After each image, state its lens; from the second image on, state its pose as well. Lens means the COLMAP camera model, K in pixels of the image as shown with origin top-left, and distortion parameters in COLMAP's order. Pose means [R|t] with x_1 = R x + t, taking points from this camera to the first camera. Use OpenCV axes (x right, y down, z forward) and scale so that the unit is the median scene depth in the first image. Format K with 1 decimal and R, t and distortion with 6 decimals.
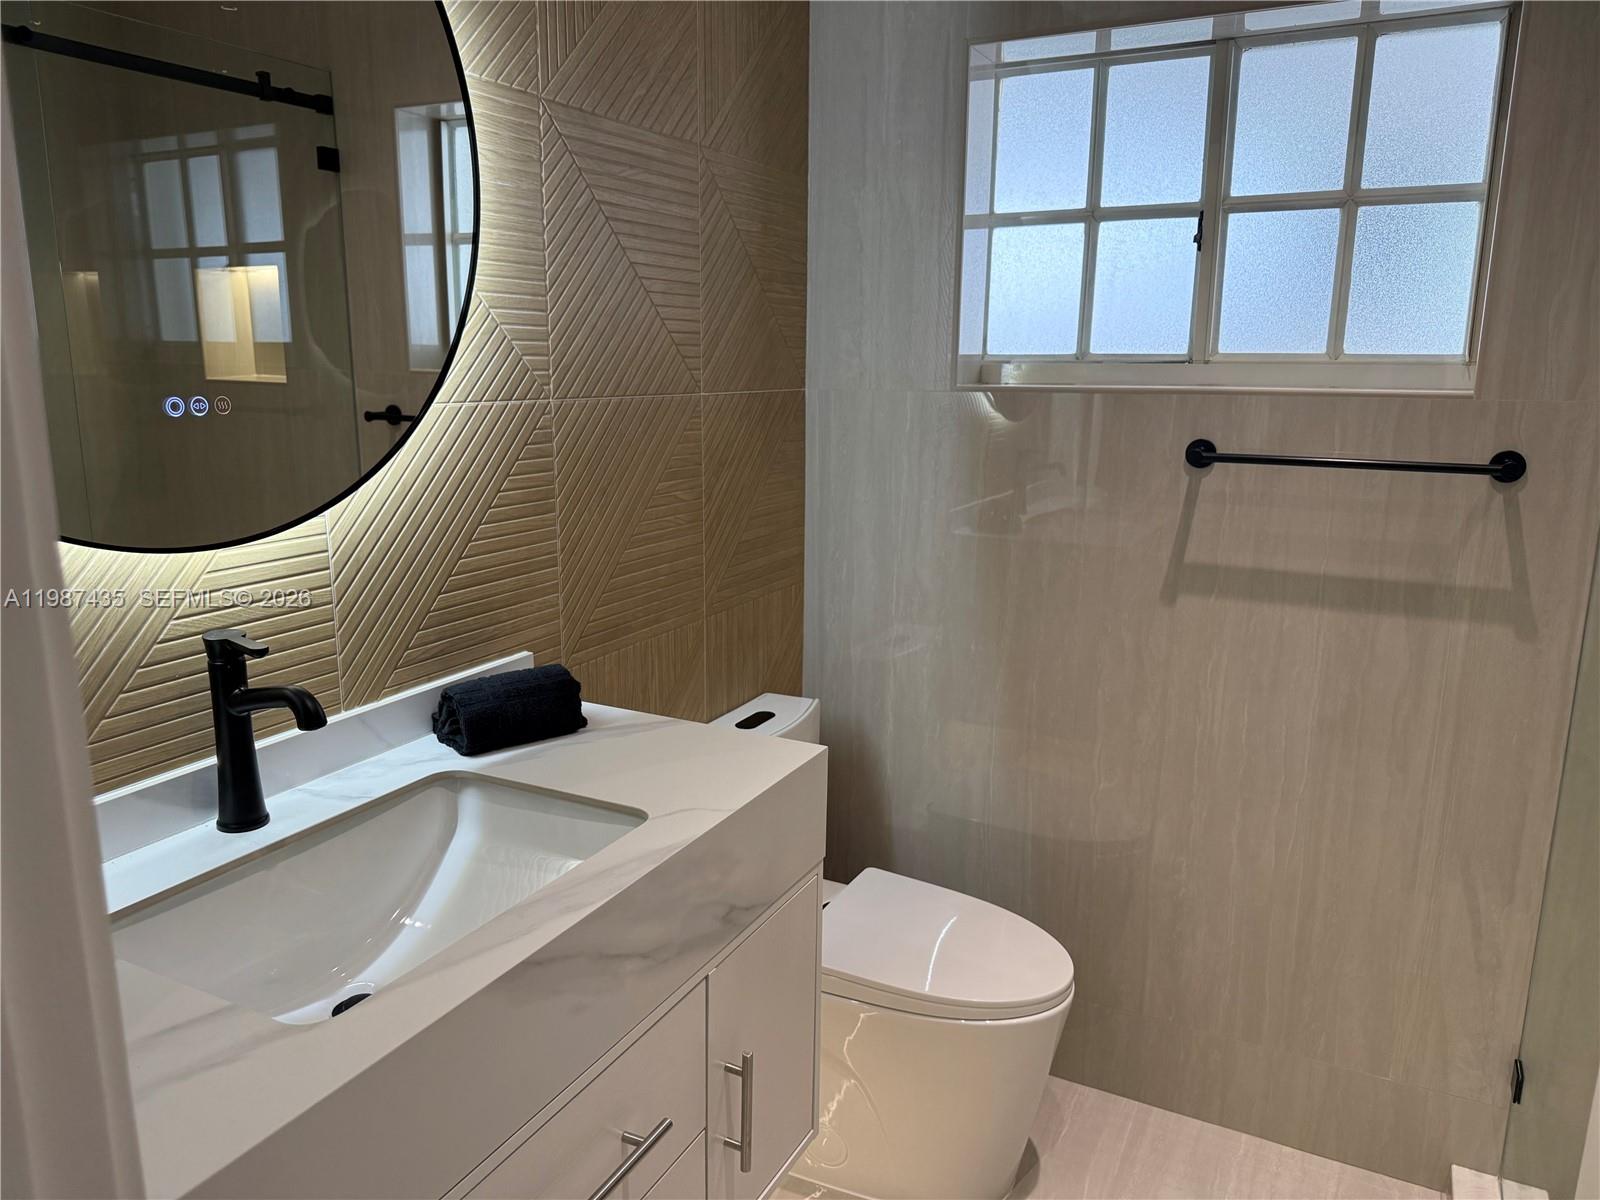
lens RADIAL K [[1133.6, 0, 808.6], [0, 1133.6, 611.6], [0, 0, 1]] dist [0.060113, -0.084285]
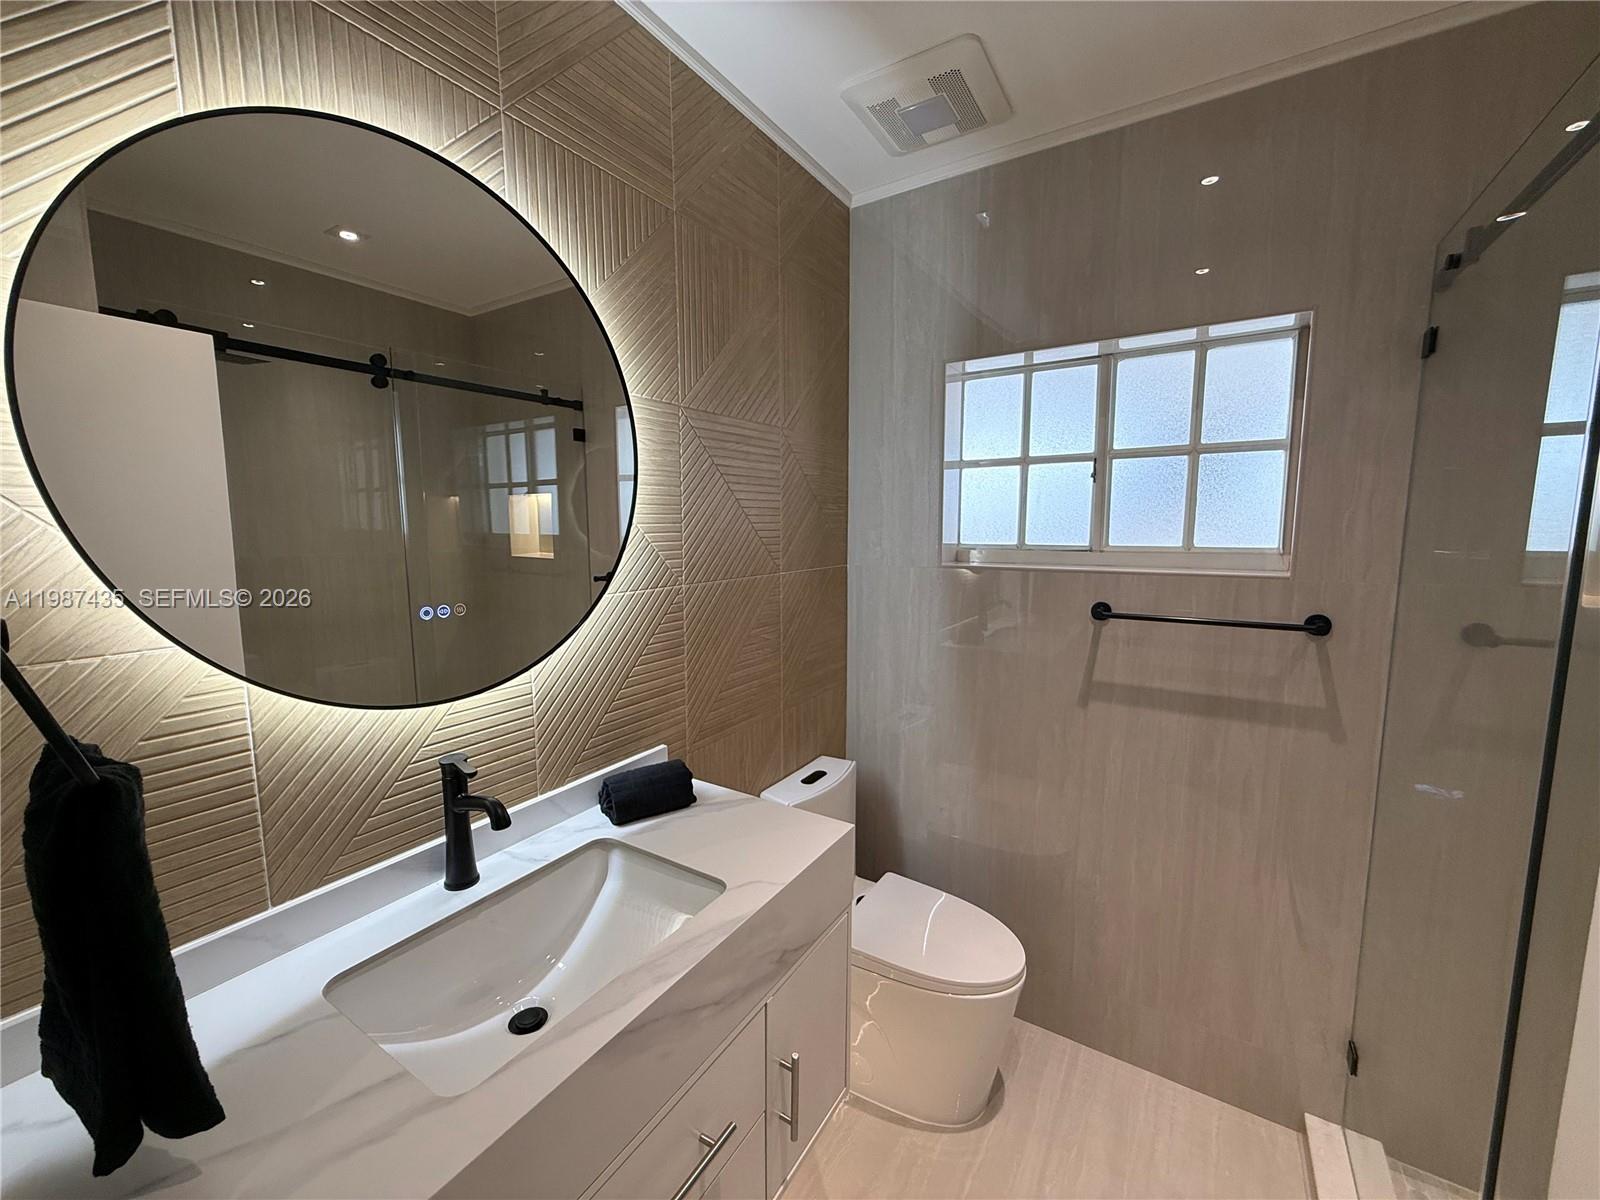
lens RADIAL K [[644.9, 0, 802.6], [0, 644.9, 604.5], [0, 0, 1]] dist [0.000633, -0.000333]
pose [[0.996089, -0.001615, -0.088339, 0.017407], [-0.006841, 0.995421, -0.095343, -0.061392], [0.088088, 0.095575, 0.991517, 0.097834]]
